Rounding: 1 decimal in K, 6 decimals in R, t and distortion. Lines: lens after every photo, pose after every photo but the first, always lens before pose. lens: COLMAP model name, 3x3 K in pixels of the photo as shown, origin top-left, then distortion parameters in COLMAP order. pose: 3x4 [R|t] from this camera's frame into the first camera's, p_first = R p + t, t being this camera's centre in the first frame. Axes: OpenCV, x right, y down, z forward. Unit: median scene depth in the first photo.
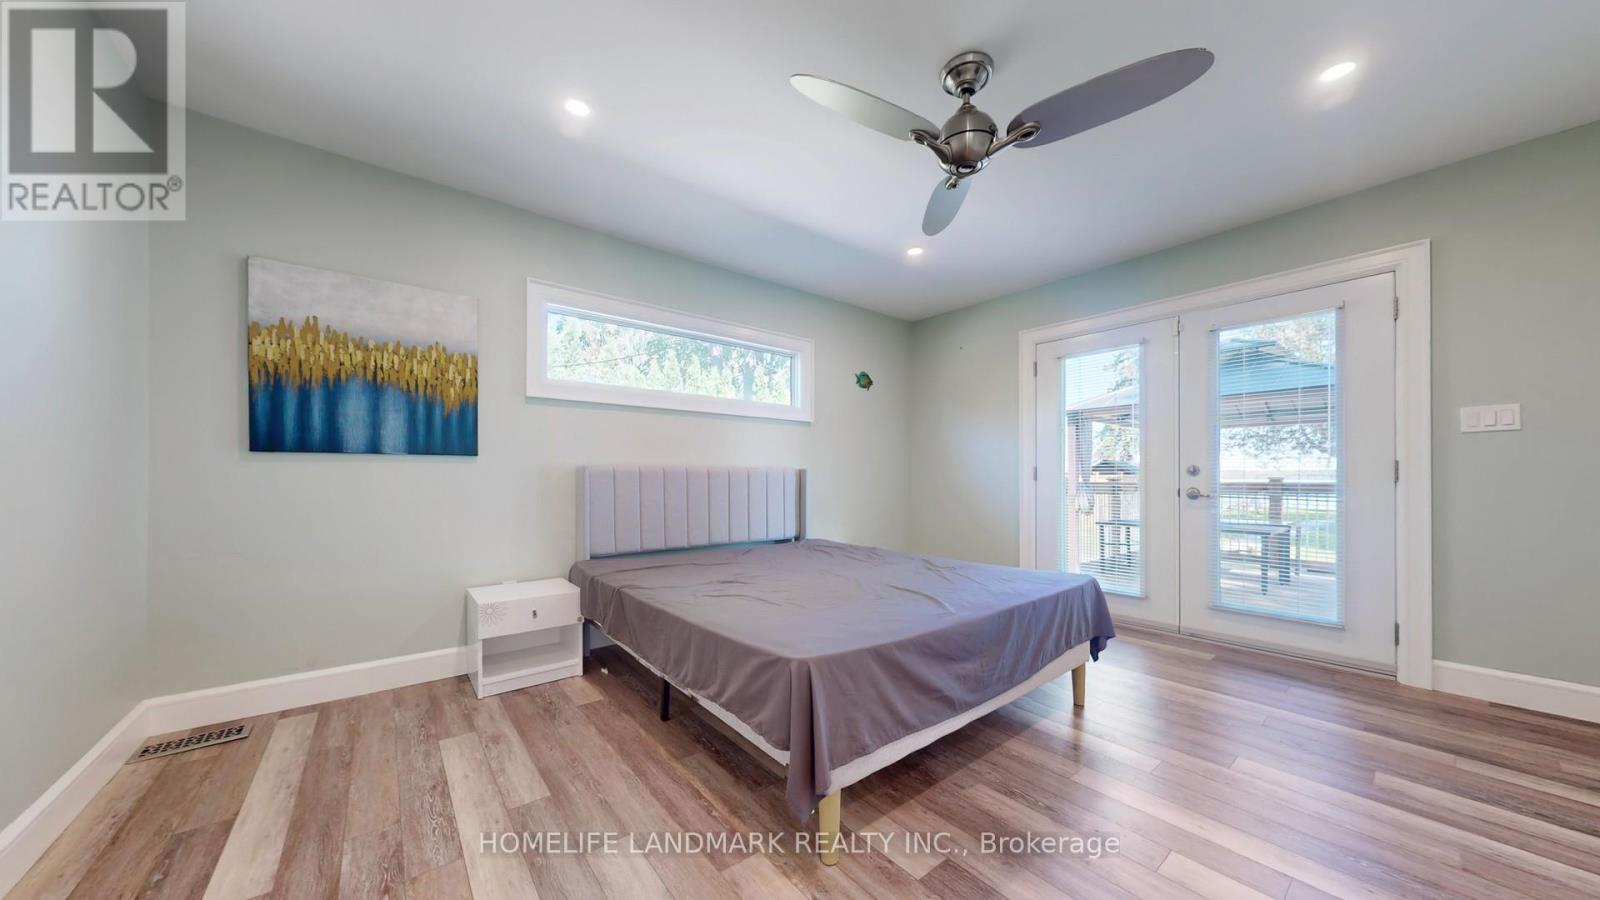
lens RADIAL K [[503.5, 0, 805.5], [0, 503.5, 473.6], [0, 0, 1]] dist [0.000262, -0.000001]
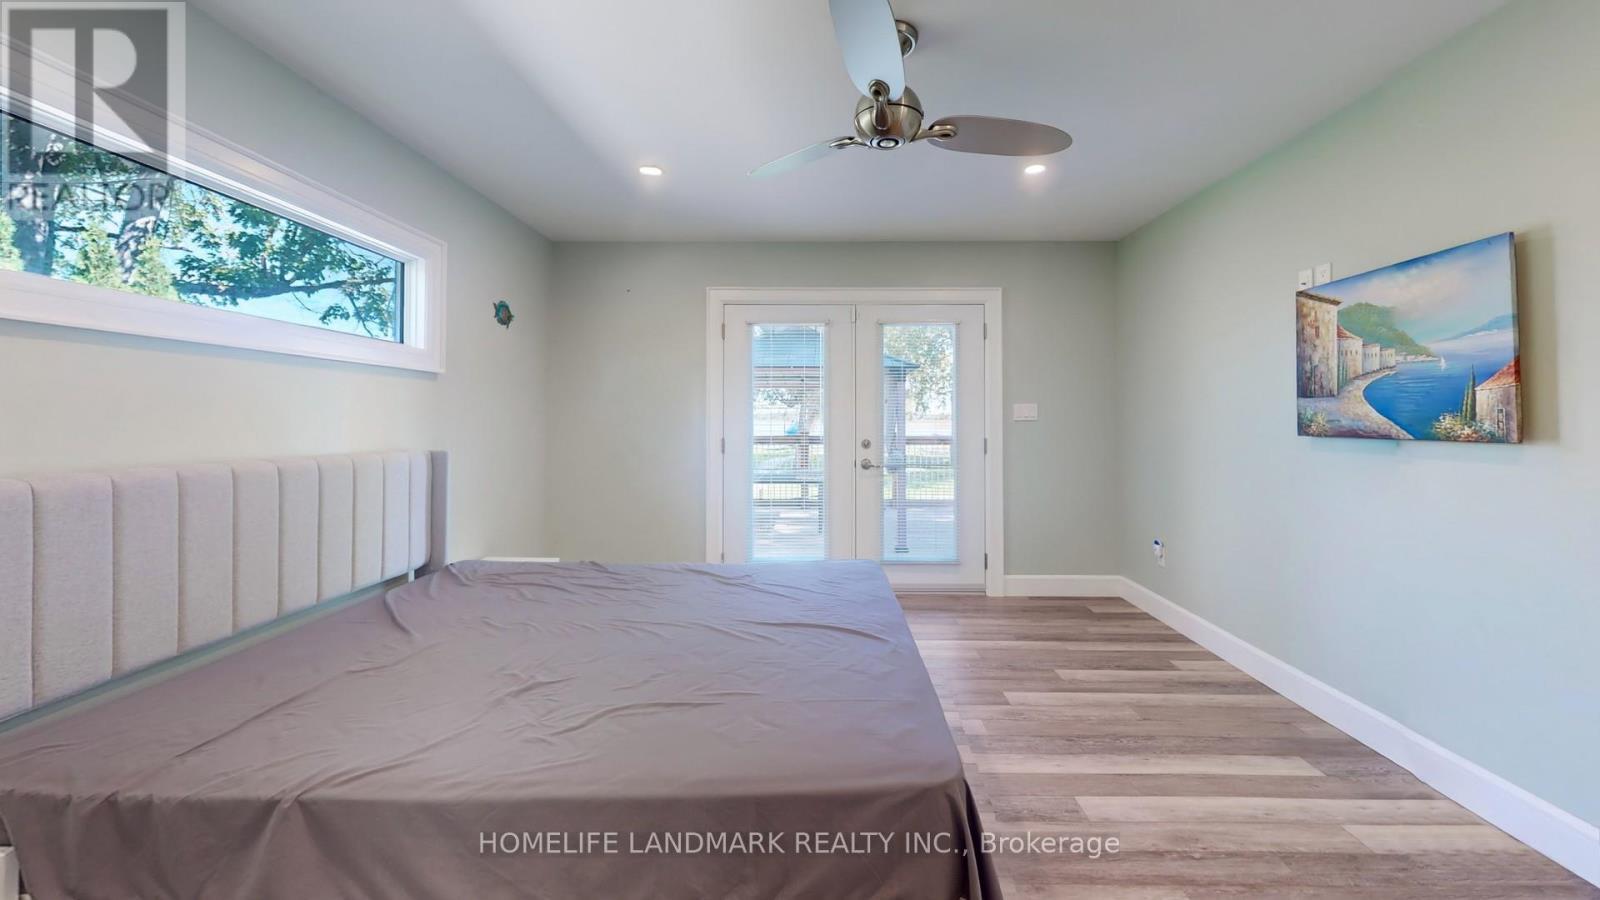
lens RADIAL K [[586.9, 0, 808.2], [0, 586.9, 402.9], [0, 0, 1]] dist [0.000939, -0.010818]
pose [[0.643047, 0.021900, 0.765513, -0.403391], [-0.002325, 0.999642, -0.026645, -0.077985], [-0.765823, 0.015354, 0.642868, 0.313933]]
